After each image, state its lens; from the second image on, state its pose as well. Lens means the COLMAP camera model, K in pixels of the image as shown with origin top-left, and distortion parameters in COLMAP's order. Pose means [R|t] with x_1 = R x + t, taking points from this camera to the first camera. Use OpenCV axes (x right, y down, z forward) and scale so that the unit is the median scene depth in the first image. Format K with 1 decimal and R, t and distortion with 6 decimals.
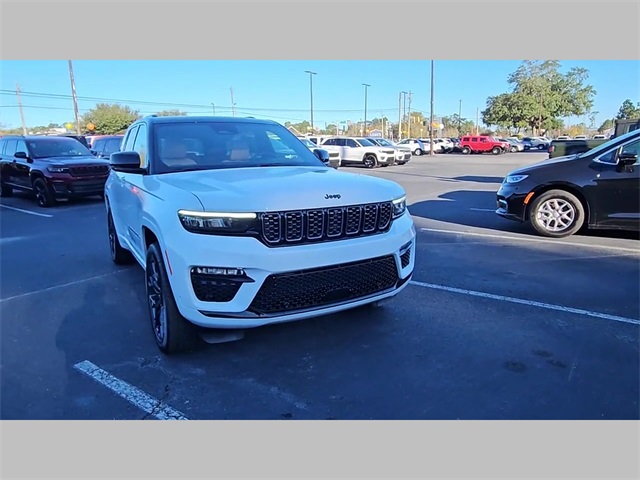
lens RADIAL K [[439.5, 0, 305.7], [0, 439.5, 246.4], [0, 0, 1]] dist [0.005624, -0.002374]
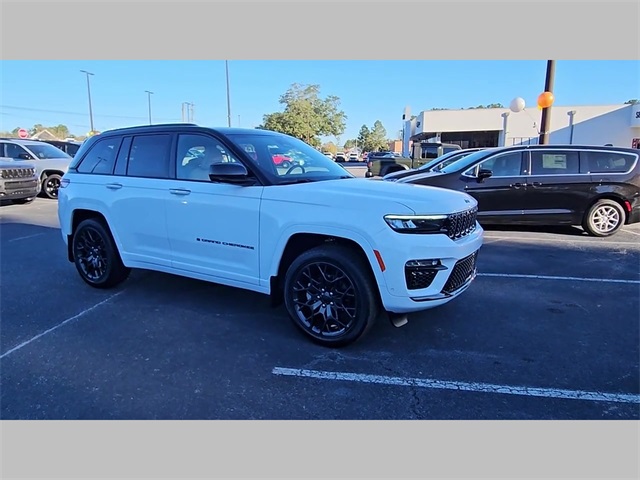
lens RADIAL K [[439.5, 0, 305.7], [0, 439.5, 246.4], [0, 0, 1]] dist [0.005624, -0.002374]
pose [[0.877217, -0.069160, 0.475086, -0.455877], [0.080286, 0.996767, -0.003140, -0.005626], [-0.473333, 0.040897, 0.879934, 0.029679]]
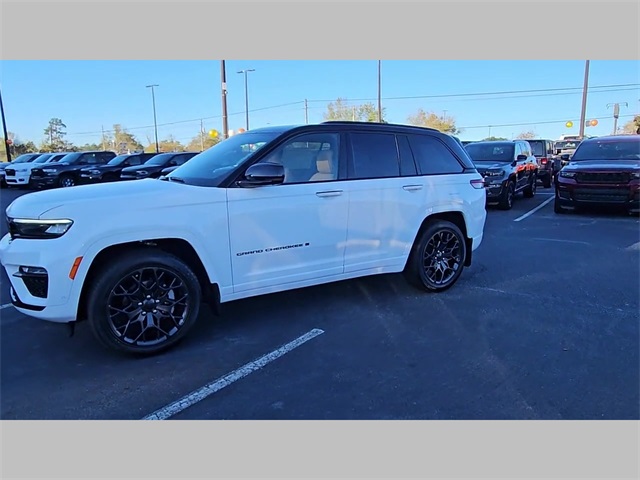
lens RADIAL K [[425.5, 0, 297.1], [0, 425.5, 239.9], [0, 0, 1]] dist [-0.001242, -0.001100]
pose [[0.025887, 0.202610, -0.978917, 0.588245], [-0.202975, 0.959913, 0.193309, -0.188388], [0.978842, 0.193692, 0.065974, 0.789215]]
